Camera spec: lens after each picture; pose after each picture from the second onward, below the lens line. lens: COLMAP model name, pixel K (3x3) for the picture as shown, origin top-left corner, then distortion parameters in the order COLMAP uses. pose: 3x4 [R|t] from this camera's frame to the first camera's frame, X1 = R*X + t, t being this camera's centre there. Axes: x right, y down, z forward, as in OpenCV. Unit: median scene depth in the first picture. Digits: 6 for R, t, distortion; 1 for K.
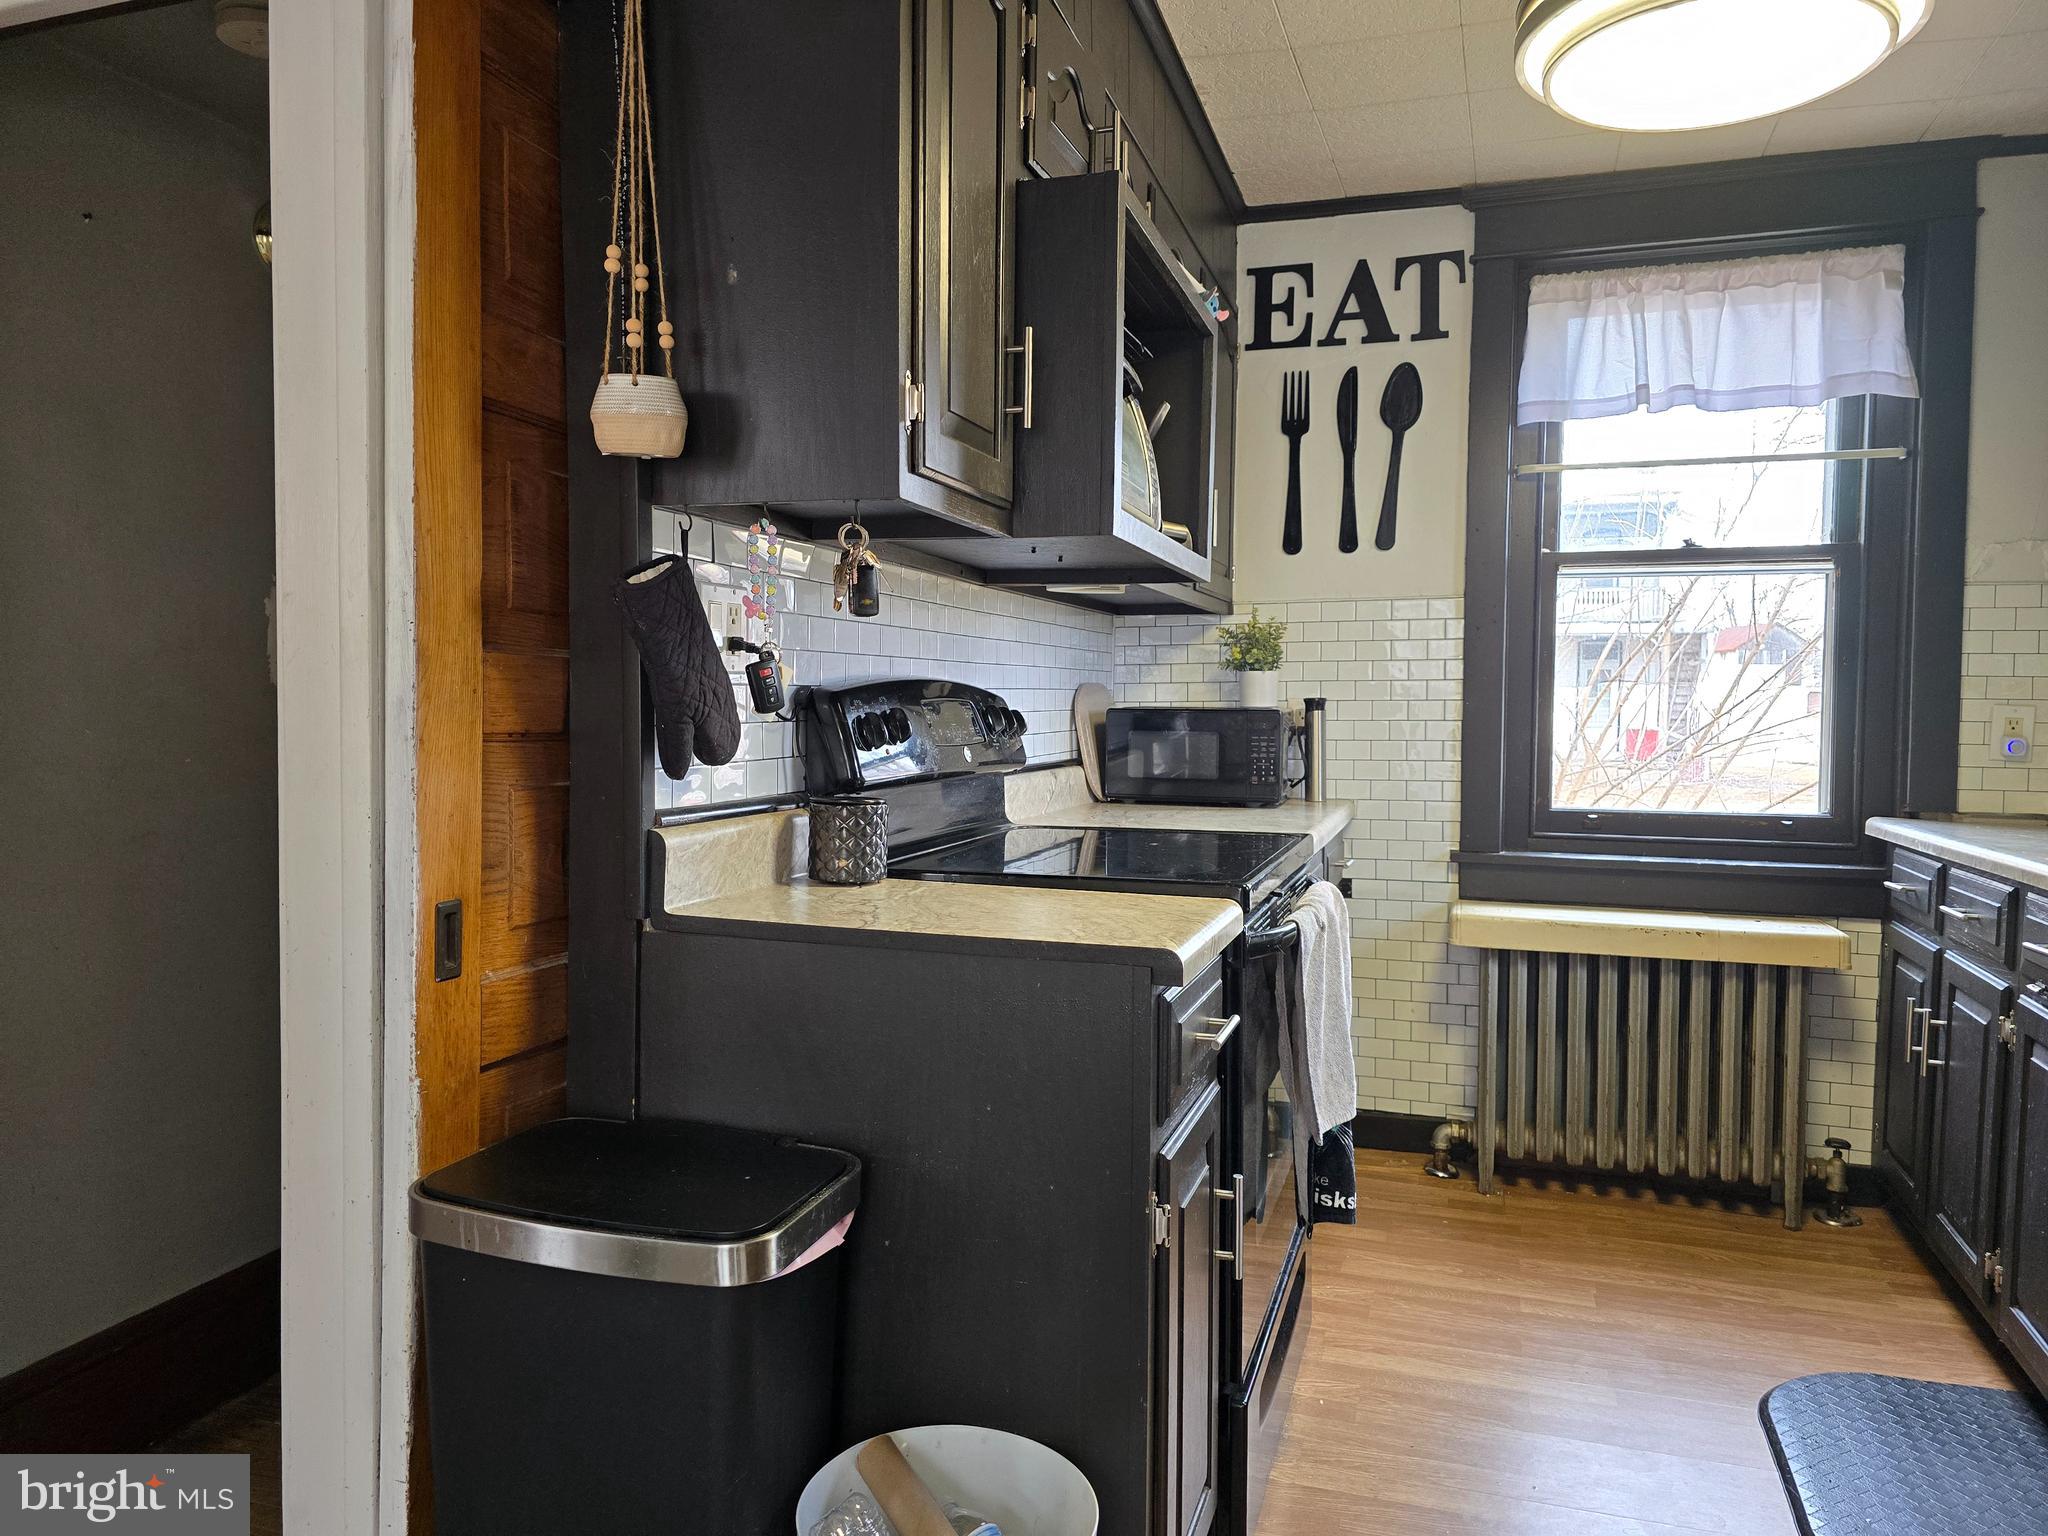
lens RADIAL K [[1360.2, 0, 1016.0], [0, 1360.2, 767.6], [0, 0, 1]] dist [0.055074, -0.054368]
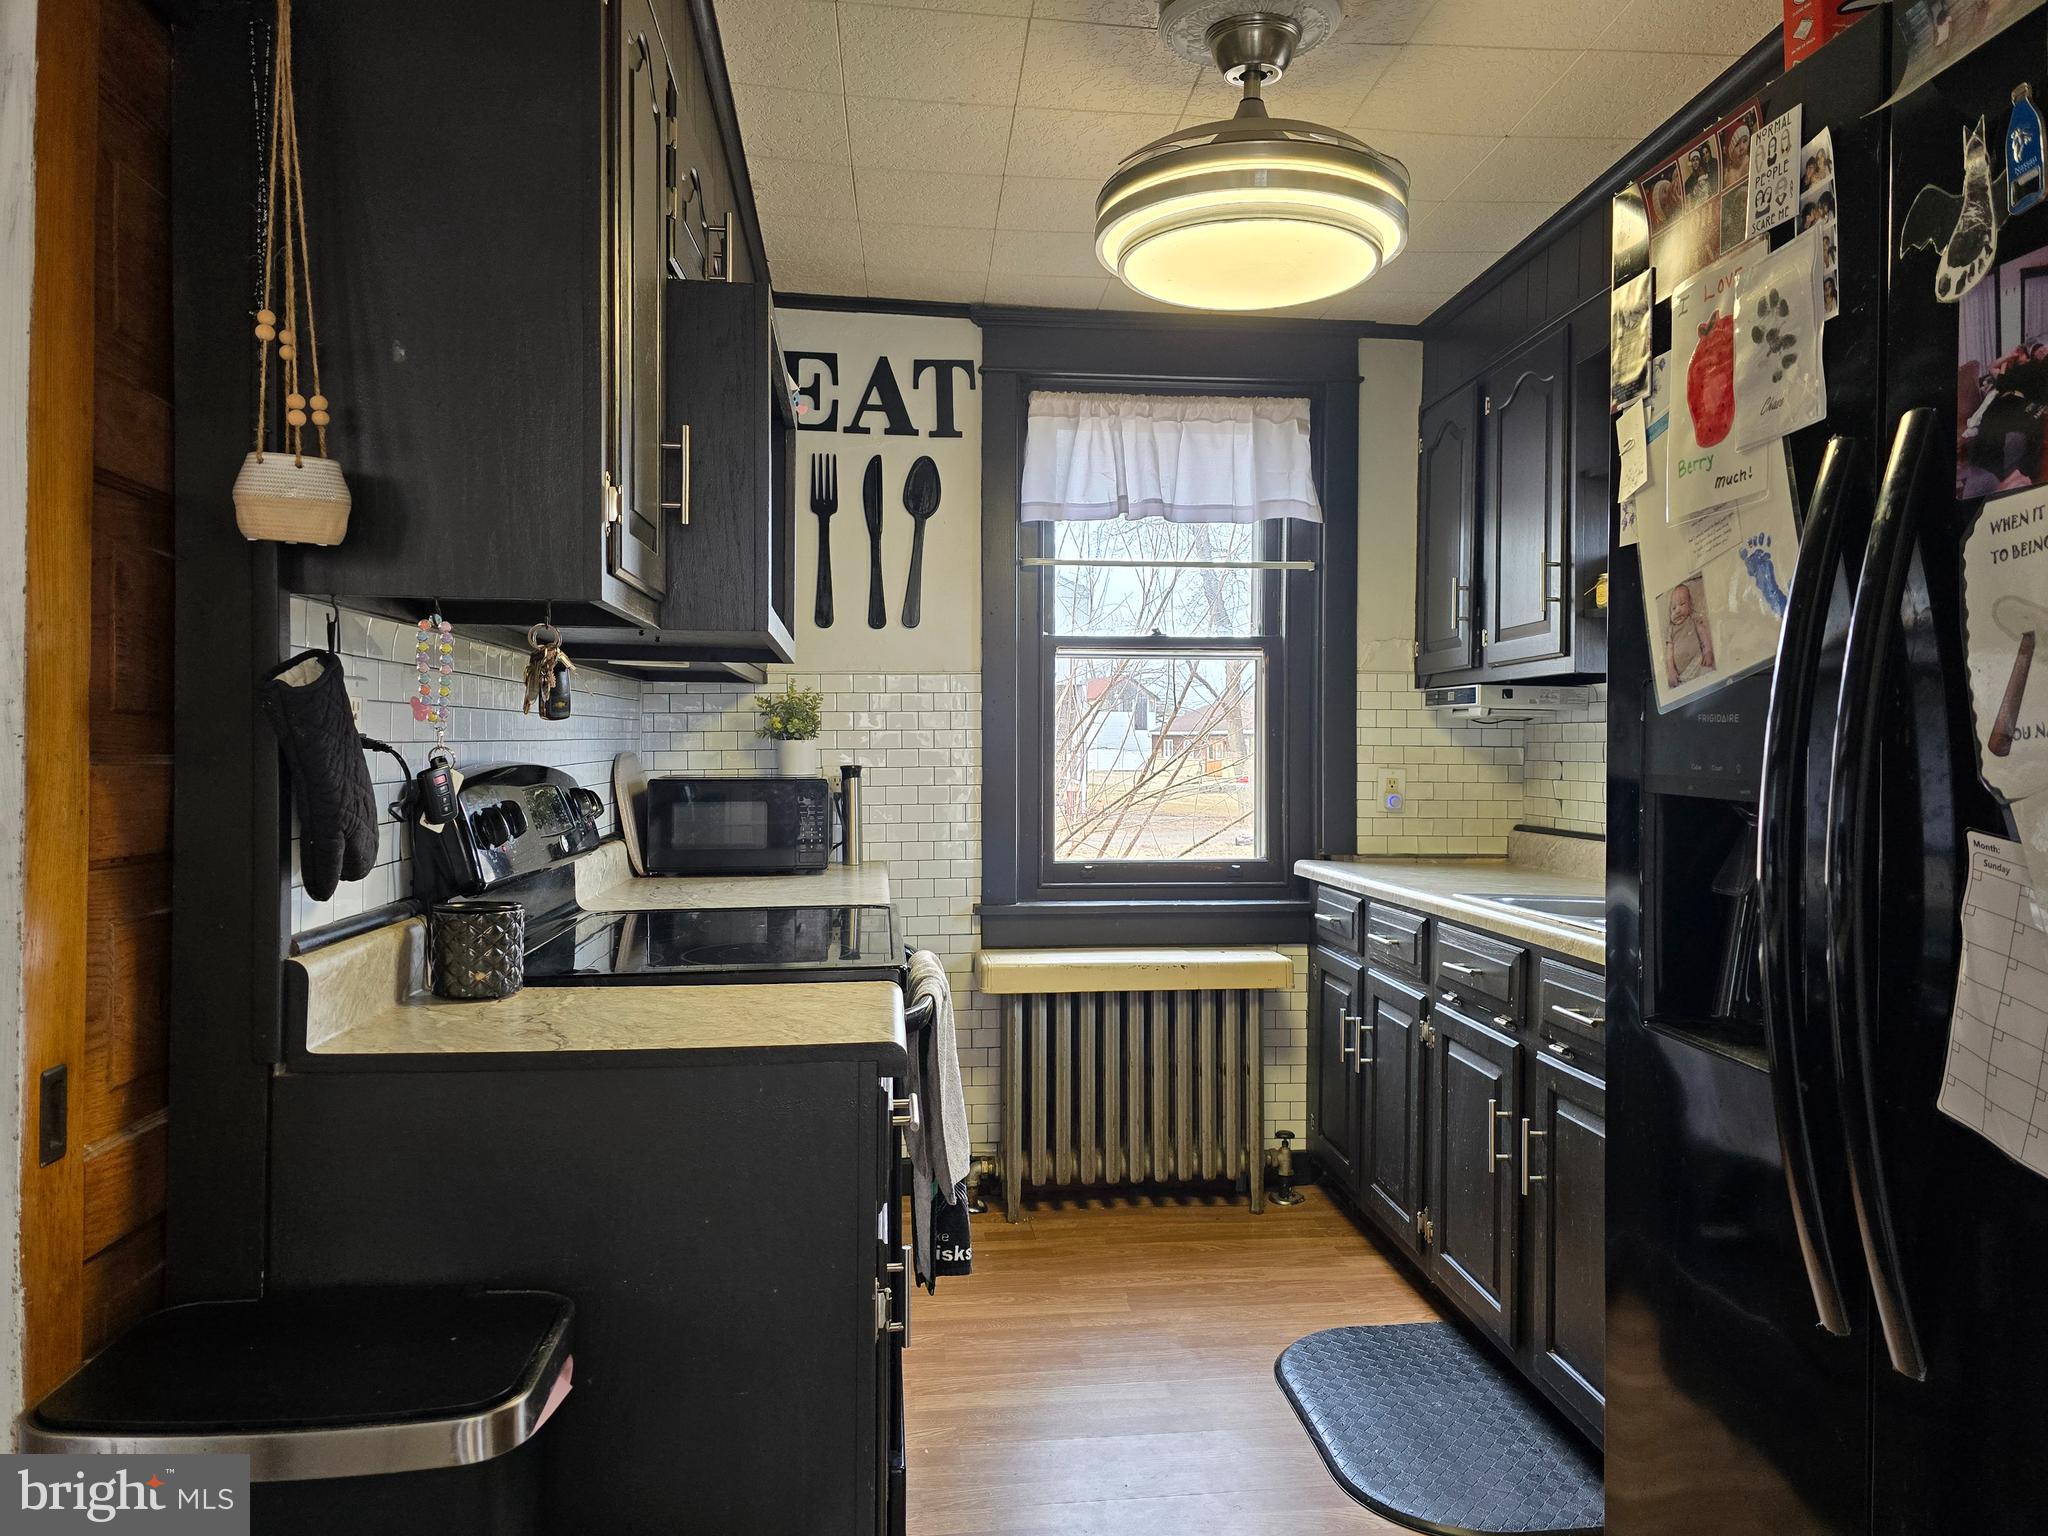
lens RADIAL K [[1360.2, 0, 1032.0], [0, 1360.2, 757.6], [0, 0, 1]] dist [0.055074, -0.054368]
pose [[0.910221, -0.009188, 0.414022, -0.120317], [0.025631, 0.999087, -0.034177, -0.025505], [-0.413330, 0.041720, 0.909625, -0.006421]]
